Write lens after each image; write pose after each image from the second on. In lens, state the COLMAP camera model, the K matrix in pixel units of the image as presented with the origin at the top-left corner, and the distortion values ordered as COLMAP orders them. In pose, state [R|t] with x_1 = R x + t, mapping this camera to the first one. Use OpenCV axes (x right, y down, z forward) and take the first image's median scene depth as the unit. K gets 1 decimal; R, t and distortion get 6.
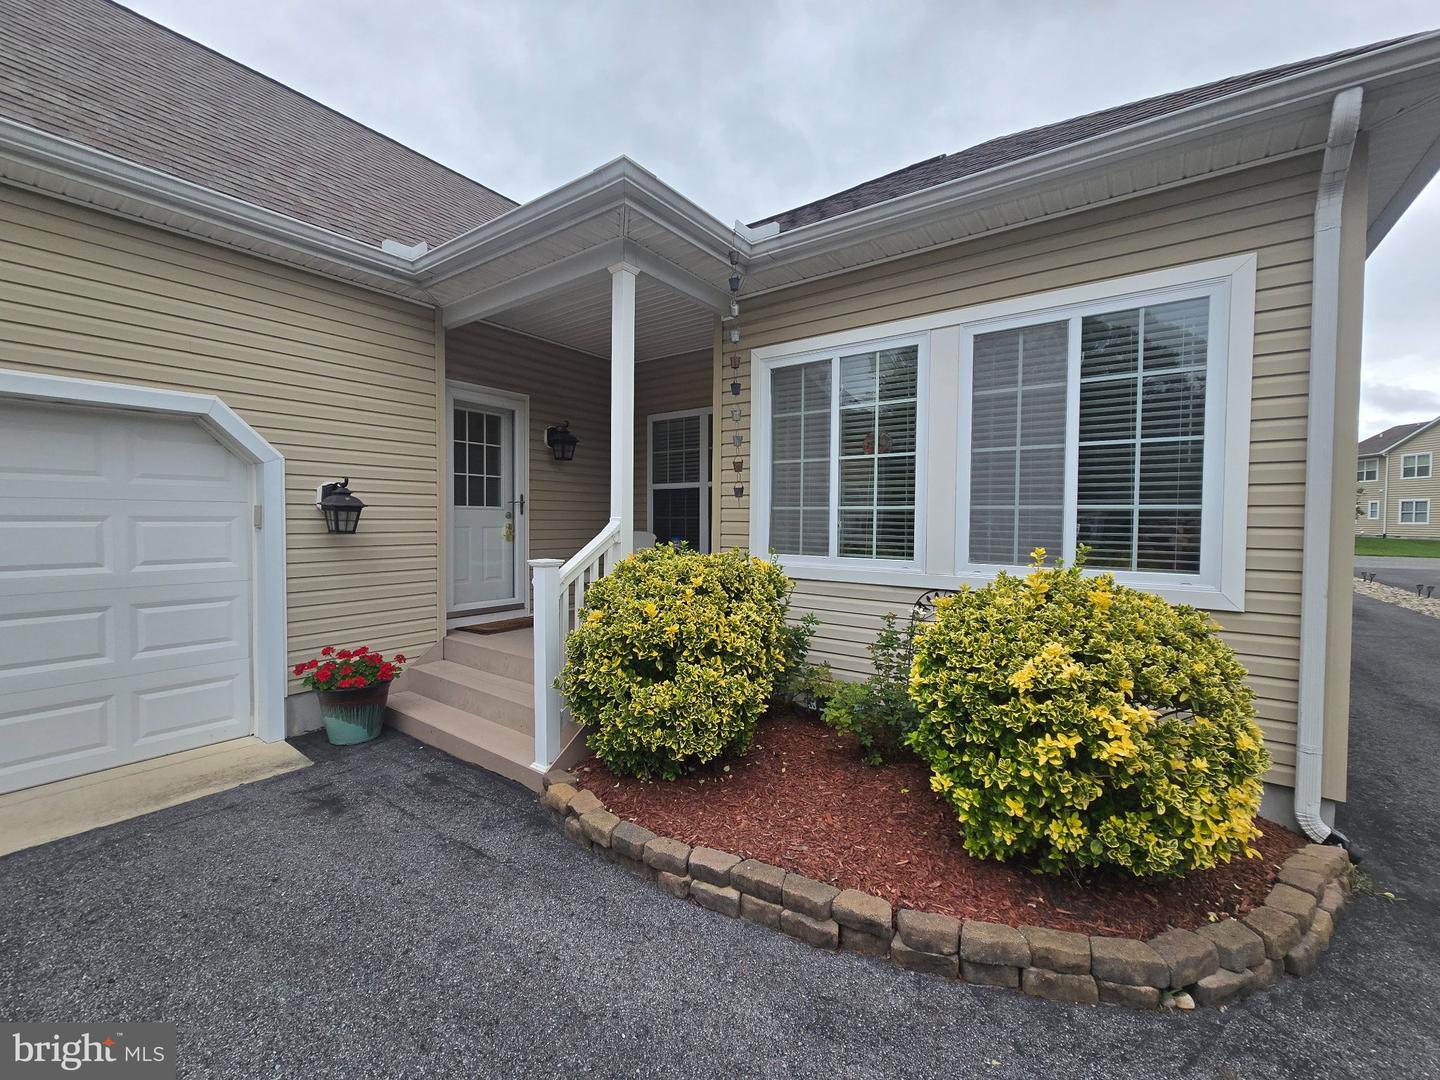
lens RADIAL K [[586.8, 0, 722.0], [0, 586.8, 541.3], [0, 0, 1]] dist [0.003648, 0.000314]
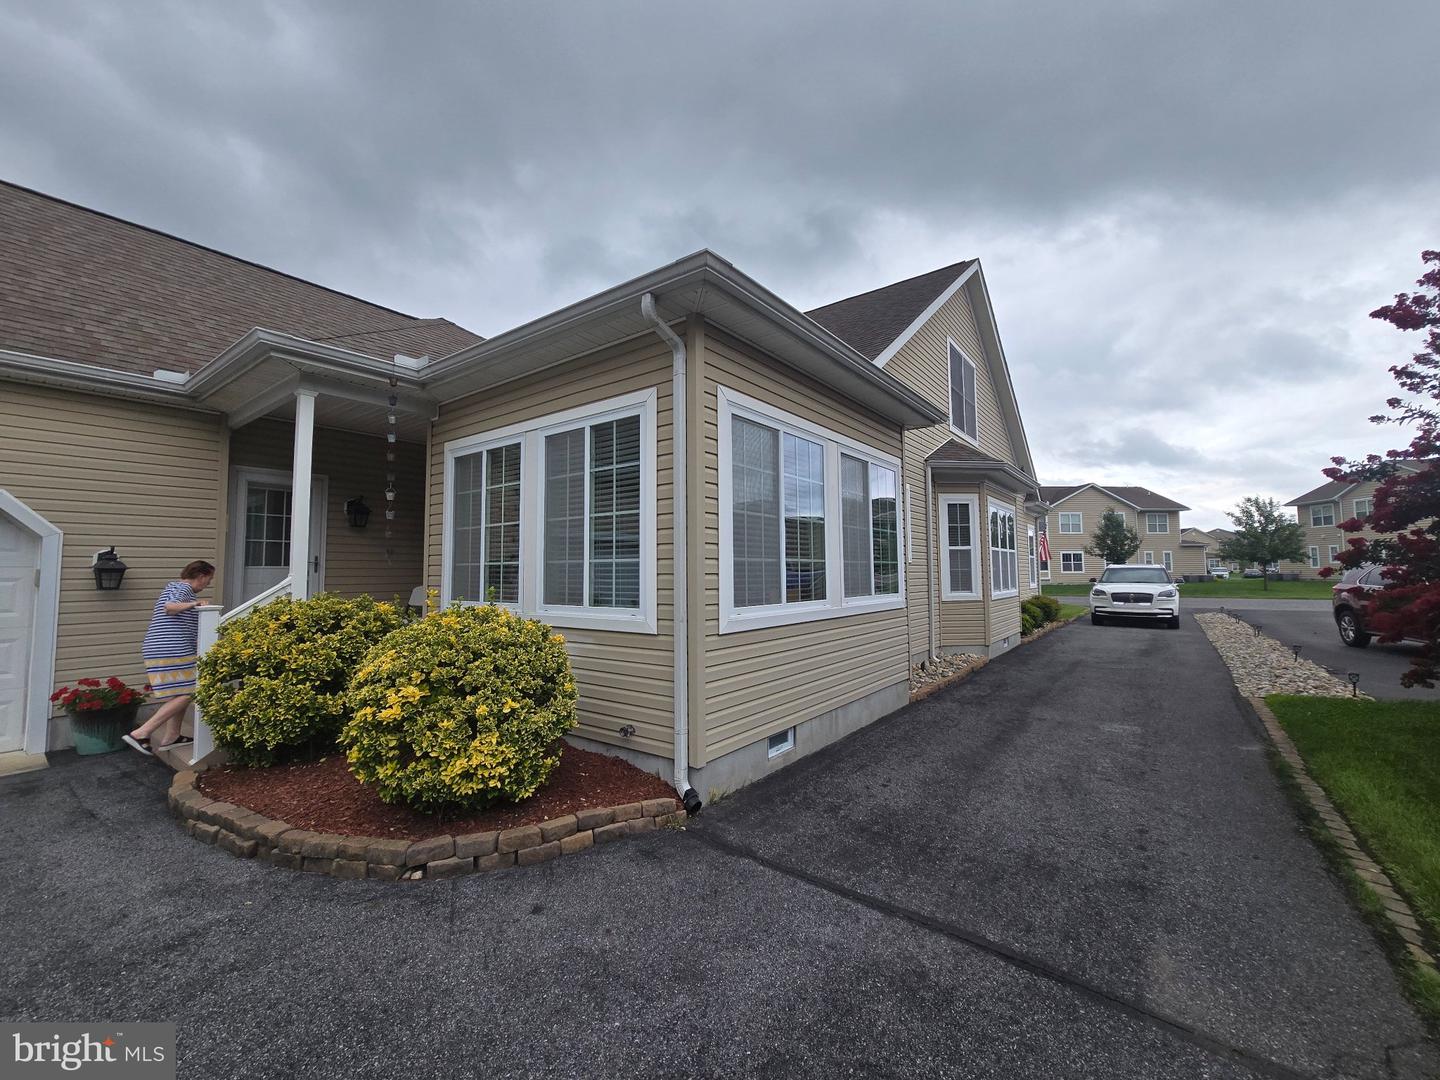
lens RADIAL K [[586.8, 0, 714.6], [0, 586.8, 539.7], [0, 0, 1]] dist [0.003648, 0.000314]
pose [[0.999699, -0.017295, -0.017429, 0.784298], [0.015595, 0.995511, -0.093349, 0.020784], [0.018966, 0.093049, 0.995481, -0.308140]]
